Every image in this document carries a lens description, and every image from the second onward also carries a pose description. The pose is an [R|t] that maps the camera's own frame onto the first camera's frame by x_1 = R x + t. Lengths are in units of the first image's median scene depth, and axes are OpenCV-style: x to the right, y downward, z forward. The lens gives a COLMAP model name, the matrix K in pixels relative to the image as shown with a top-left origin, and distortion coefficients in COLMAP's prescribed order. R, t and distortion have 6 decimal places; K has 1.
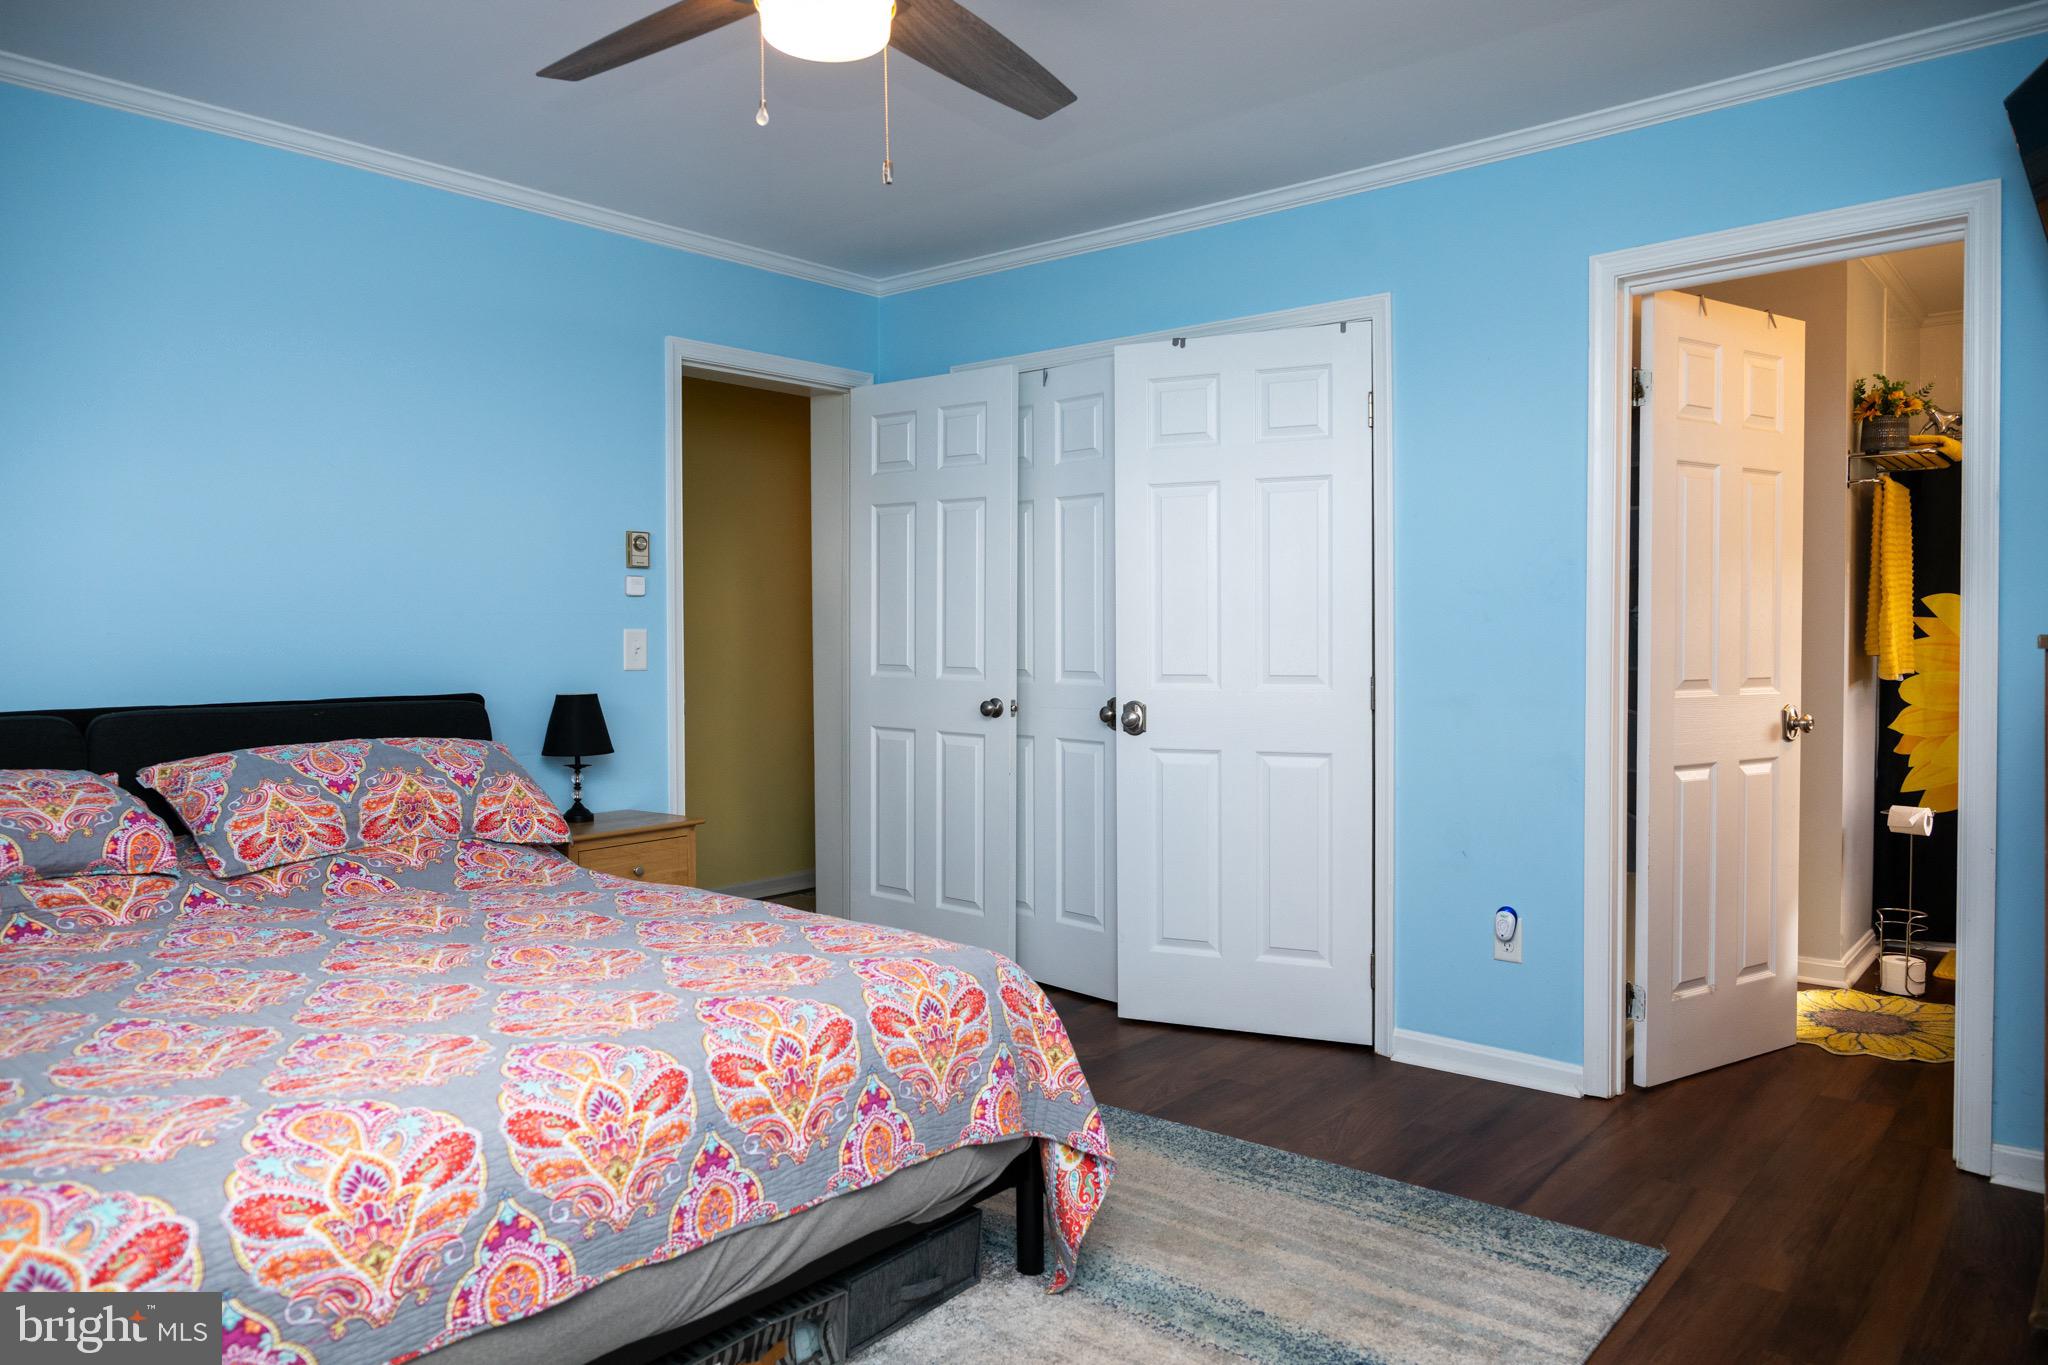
lens RADIAL K [[1369.3, 0, 1023.2], [0, 1369.3, 651.2], [0, 0, 1]] dist [0.000377, -0.000780]
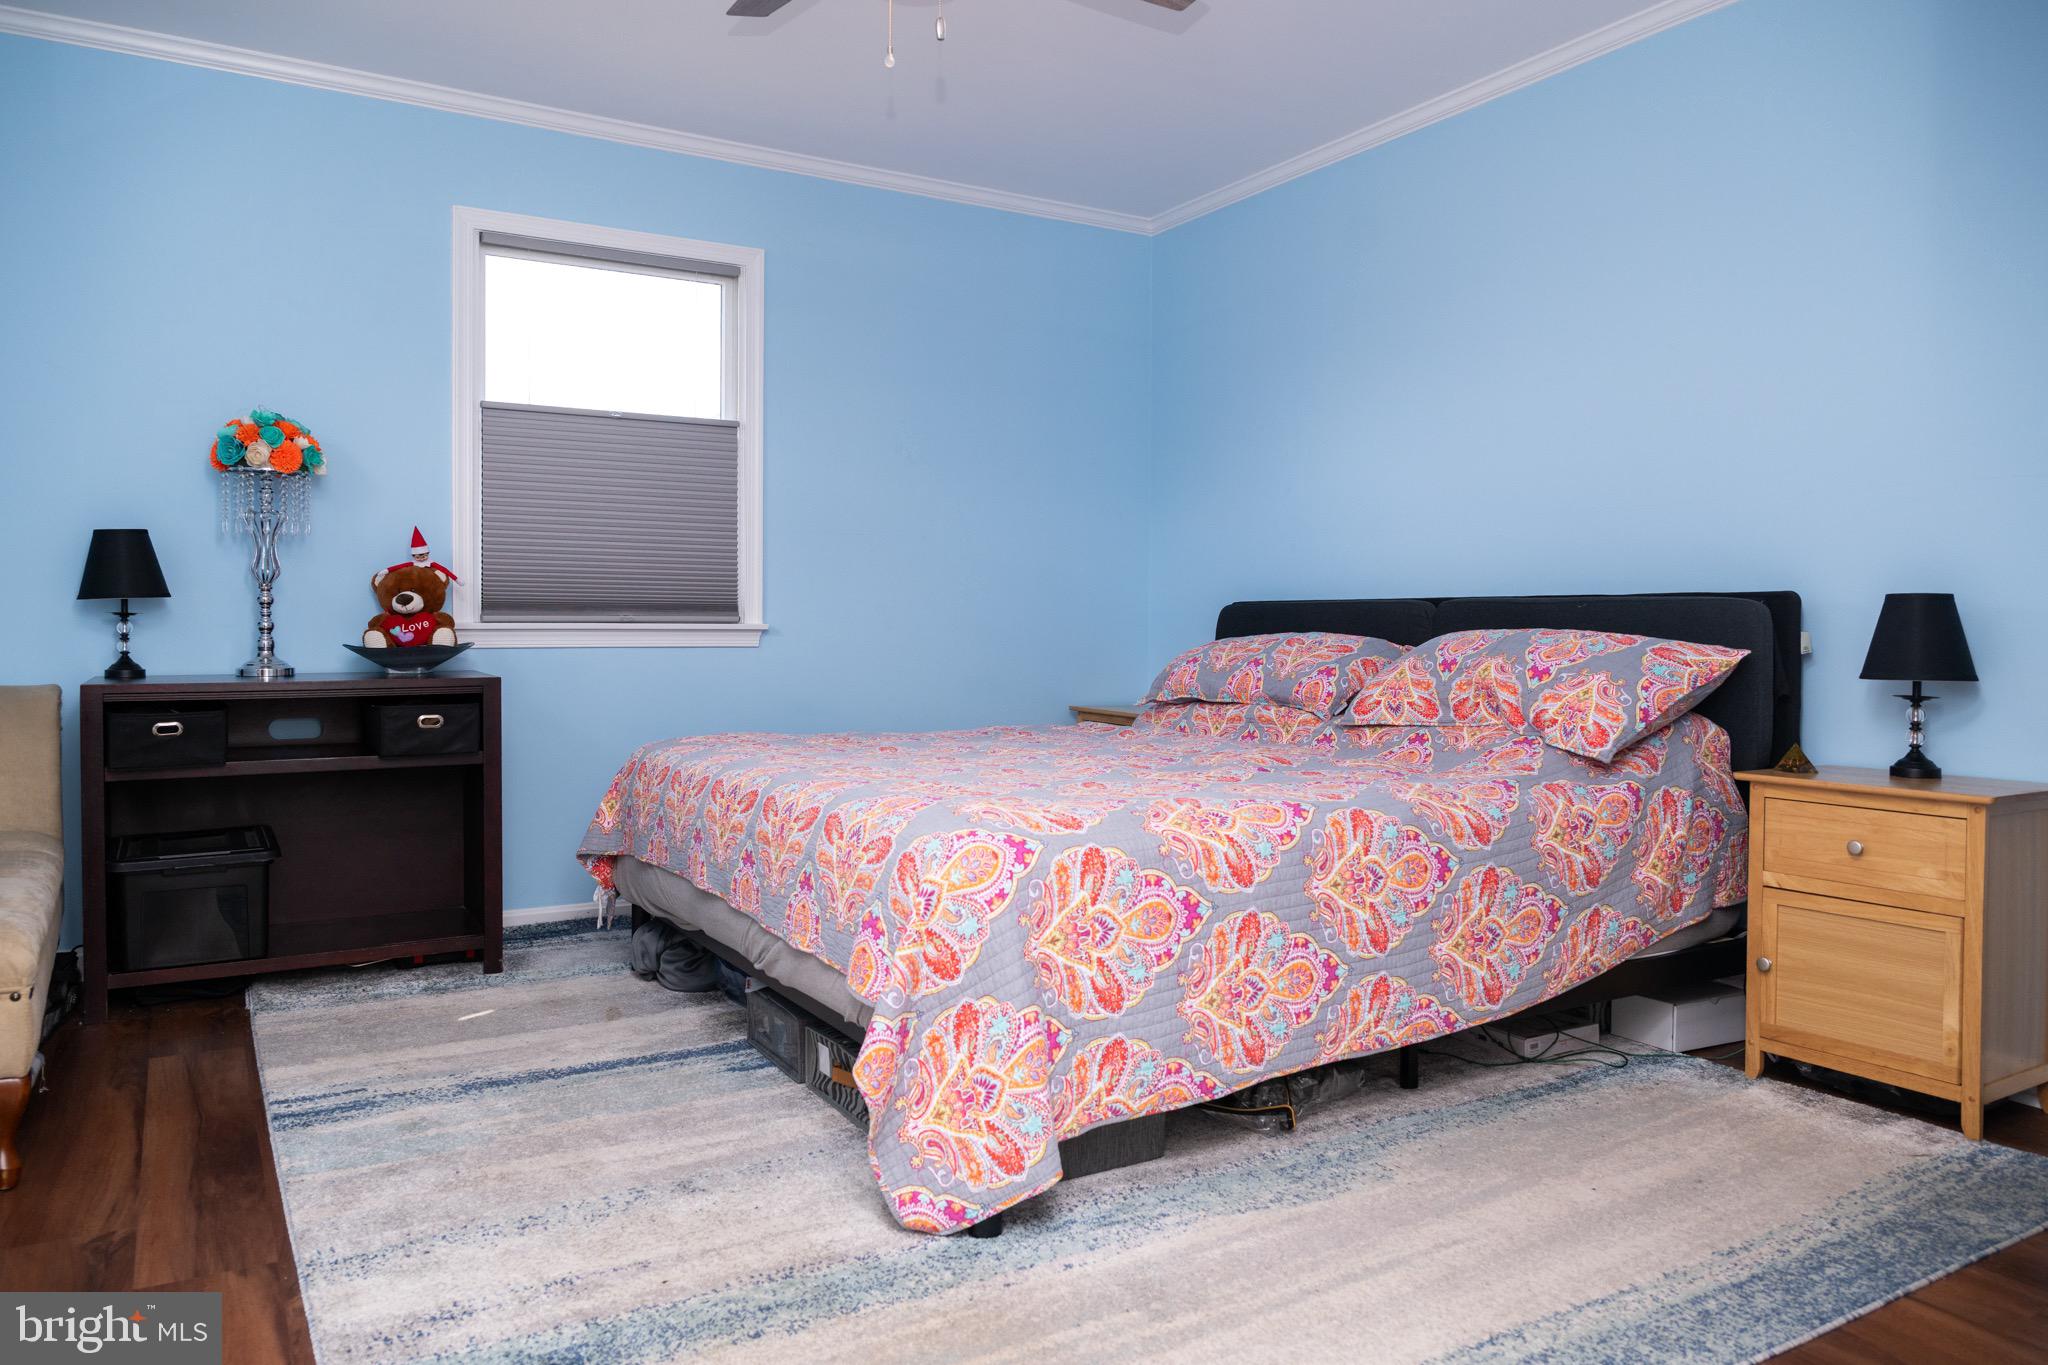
lens RADIAL K [[1369.3, 0, 1023.2], [0, 1369.3, 651.2], [0, 0, 1]] dist [0.000377, -0.000780]
pose [[-0.350063, 0.014822, -0.936609, 0.623574], [-0.016440, 0.999624, 0.021963, 0.069632], [0.936582, 0.023086, -0.349687, 1.066565]]
